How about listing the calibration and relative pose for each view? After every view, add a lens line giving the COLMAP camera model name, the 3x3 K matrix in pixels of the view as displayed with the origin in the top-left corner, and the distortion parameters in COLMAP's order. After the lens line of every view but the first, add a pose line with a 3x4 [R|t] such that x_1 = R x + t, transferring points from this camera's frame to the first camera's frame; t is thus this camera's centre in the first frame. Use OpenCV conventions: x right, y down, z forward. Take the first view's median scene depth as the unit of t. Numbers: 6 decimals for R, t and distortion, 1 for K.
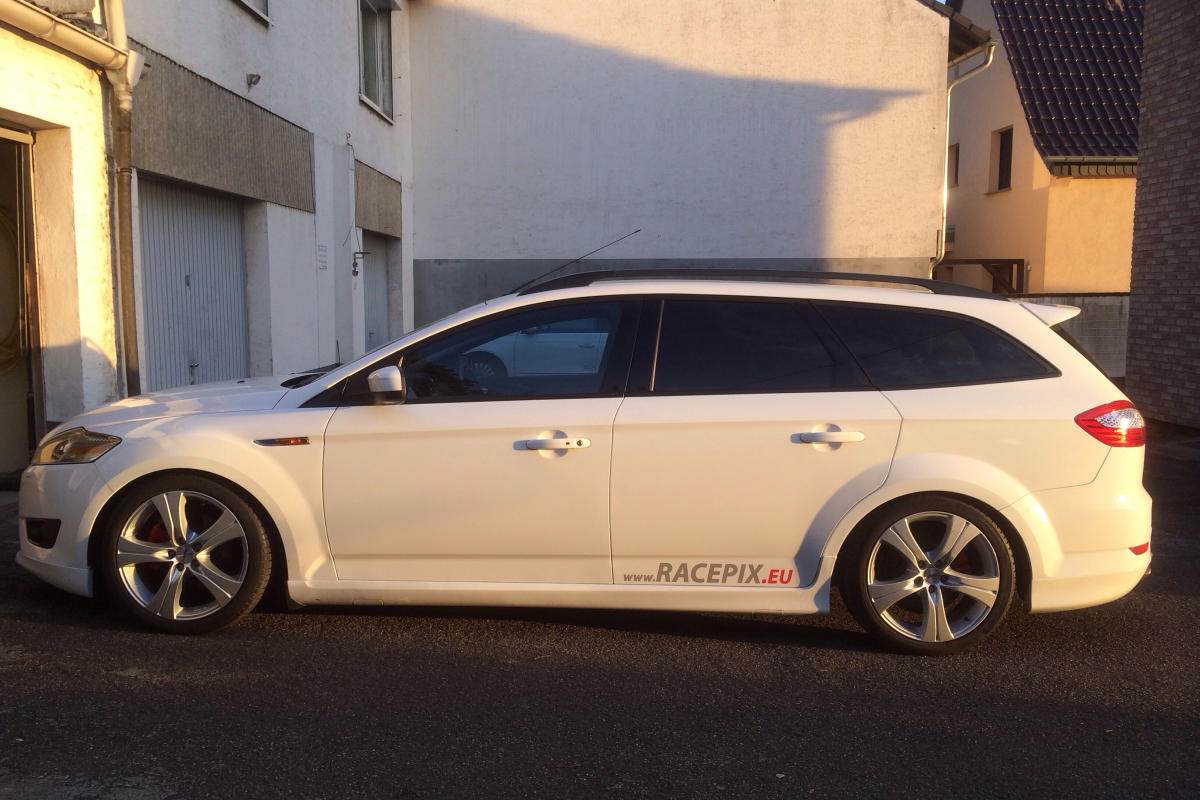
lens RADIAL K [[1028.4, 0, 600.0], [0, 1028.4, 400.0], [0, 0, 1]] dist [0.085291, -0.112930]
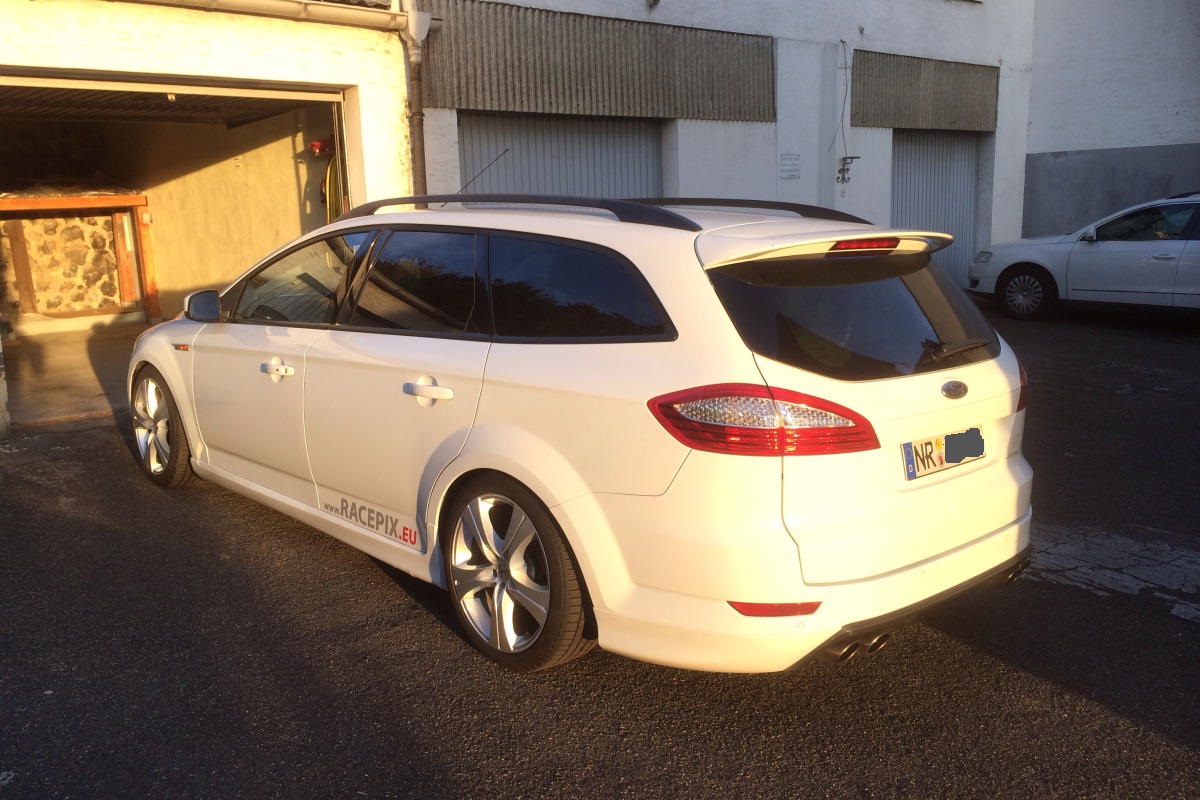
lens RADIAL K [[1028.4, 0, 600.0], [0, 1028.4, 400.0], [0, 0, 1]] dist [0.085291, -0.112930]
pose [[0.684886, 0.115167, -0.719491, 0.308191], [-0.044753, 0.992215, 0.116220, -0.020903], [0.727274, -0.047398, 0.684708, 0.163886]]
